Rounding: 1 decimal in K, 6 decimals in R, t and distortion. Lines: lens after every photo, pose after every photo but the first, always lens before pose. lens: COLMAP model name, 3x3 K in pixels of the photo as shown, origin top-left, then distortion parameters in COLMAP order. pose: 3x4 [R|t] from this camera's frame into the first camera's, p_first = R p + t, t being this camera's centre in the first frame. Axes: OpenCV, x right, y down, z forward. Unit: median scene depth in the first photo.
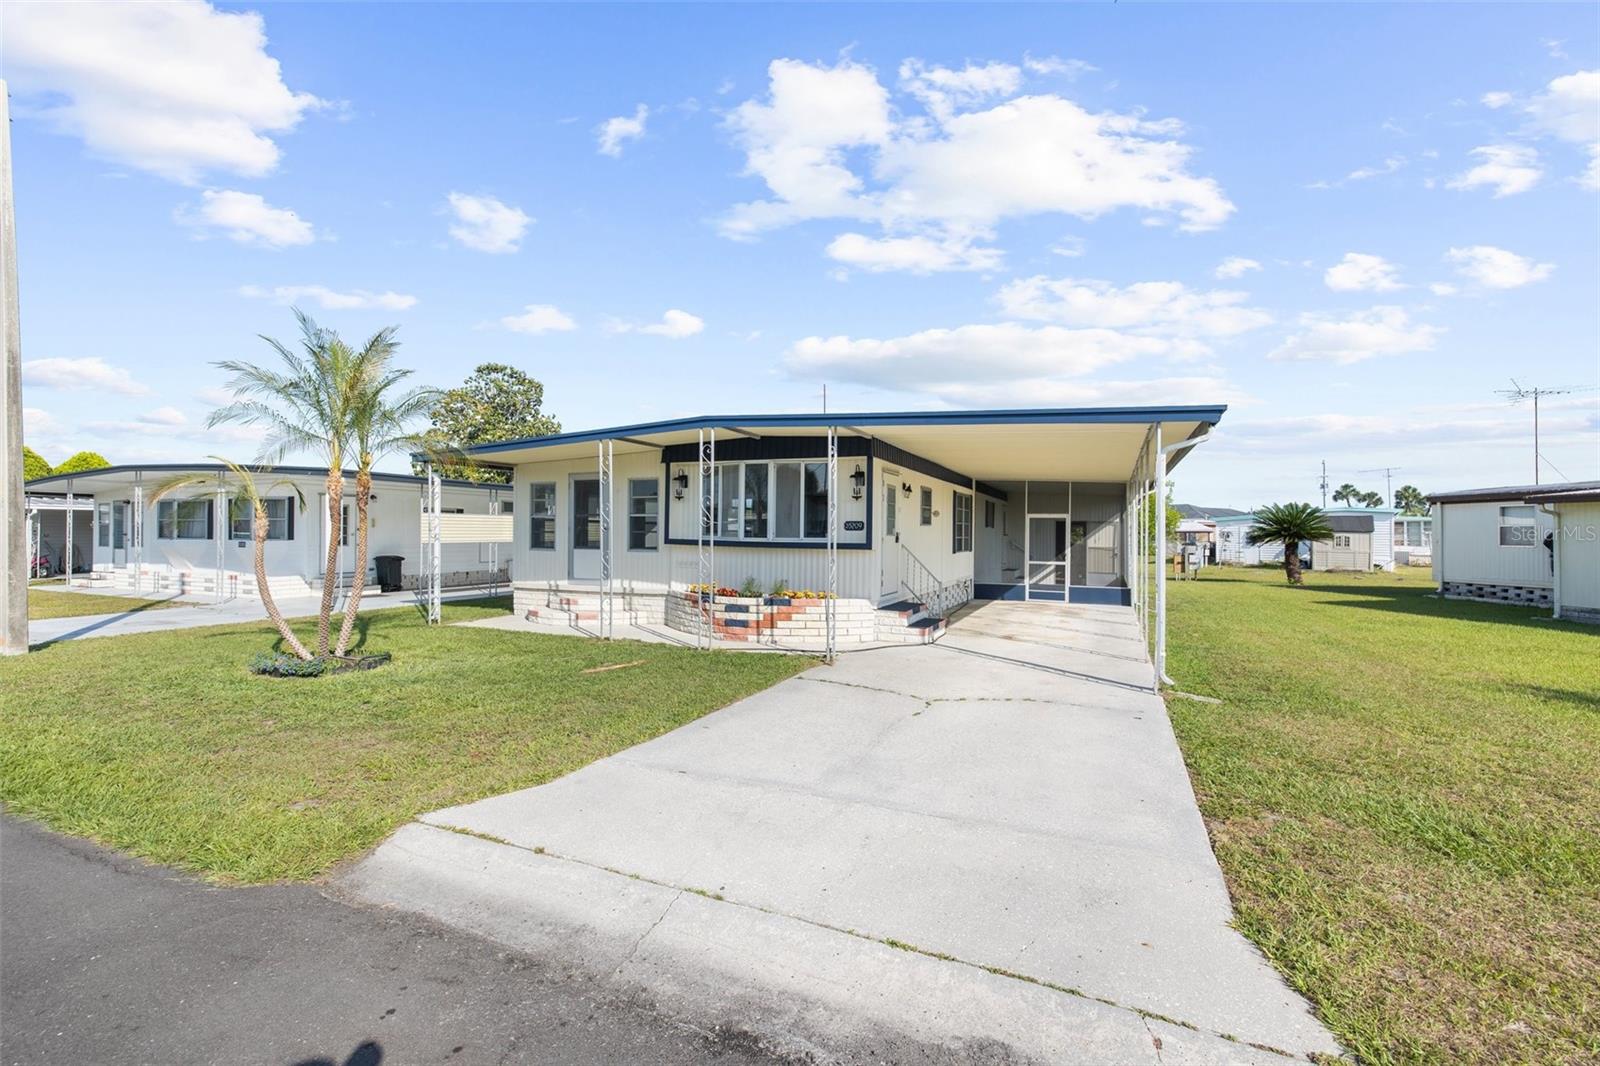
lens RADIAL K [[695.2, 0, 801.9], [0, 695.2, 518.3], [0, 0, 1]] dist [0.000676, 0.000092]
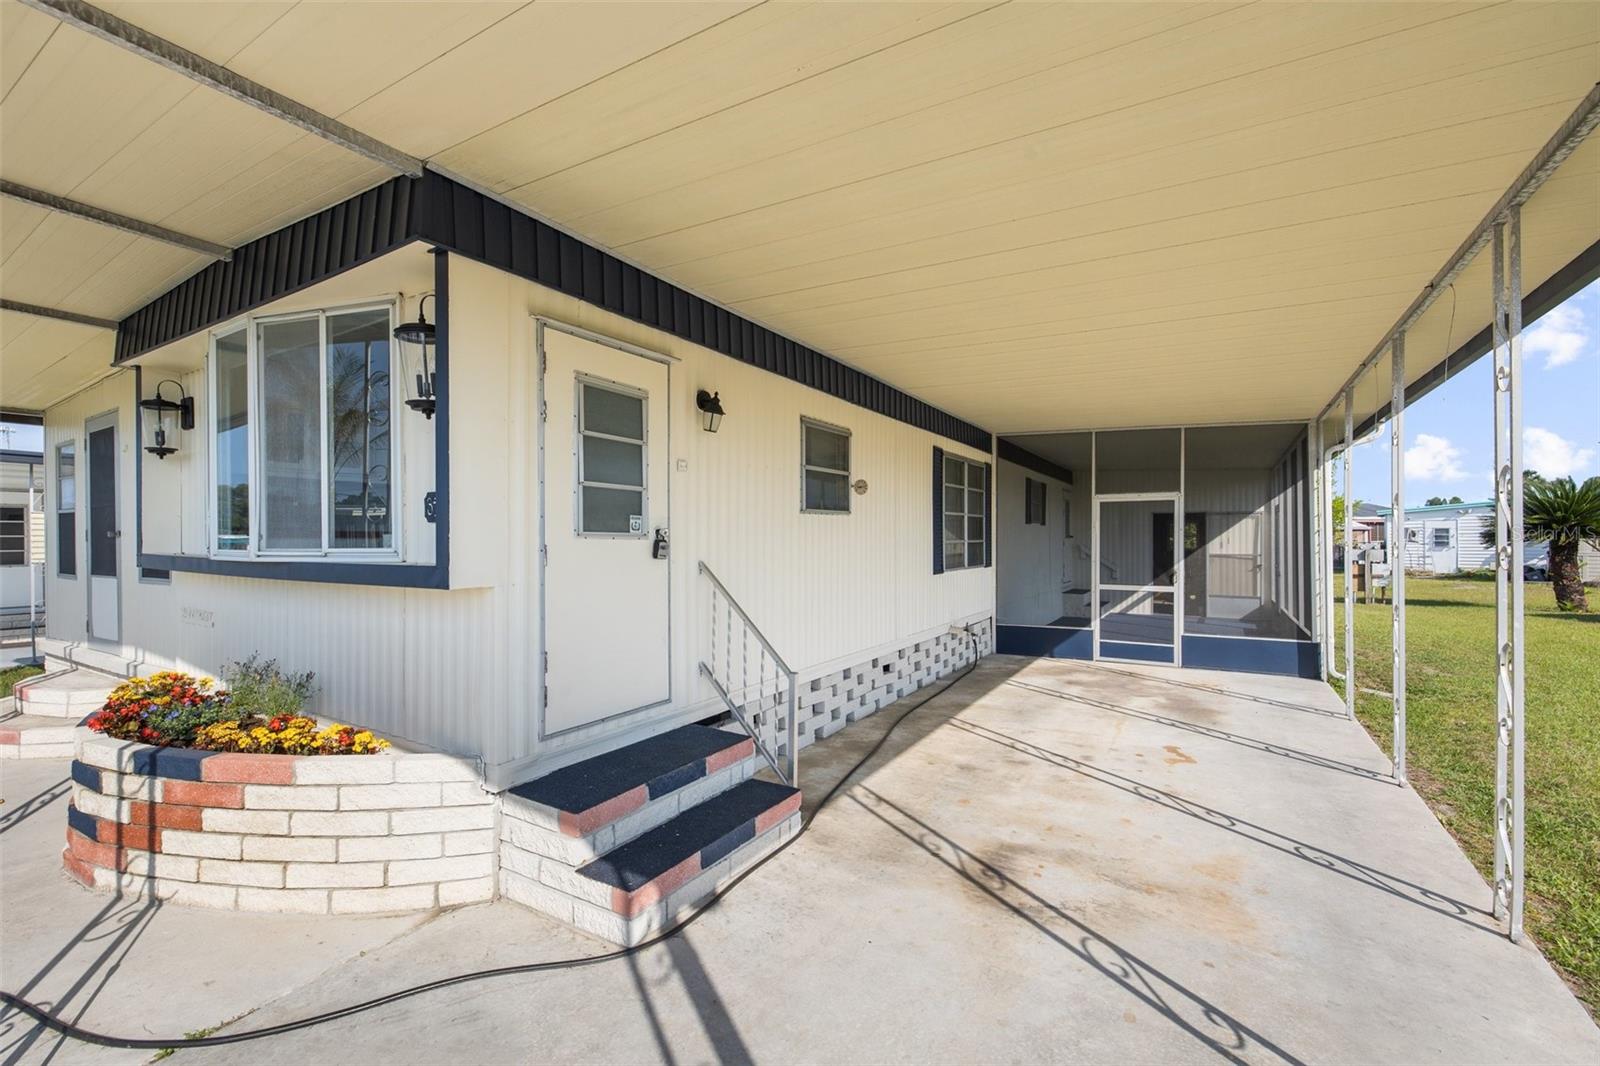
lens RADIAL K [[689.8, 0, 792.8], [0, 689.8, 538.6], [0, 0, 1]] dist [0.002366, 0.000241]
pose [[0.991343, -0.014227, -0.130523, 0.168485], [0.016663, 0.999706, 0.017591, 0.014123], [0.130234, -0.019613, 0.991289, 0.462796]]
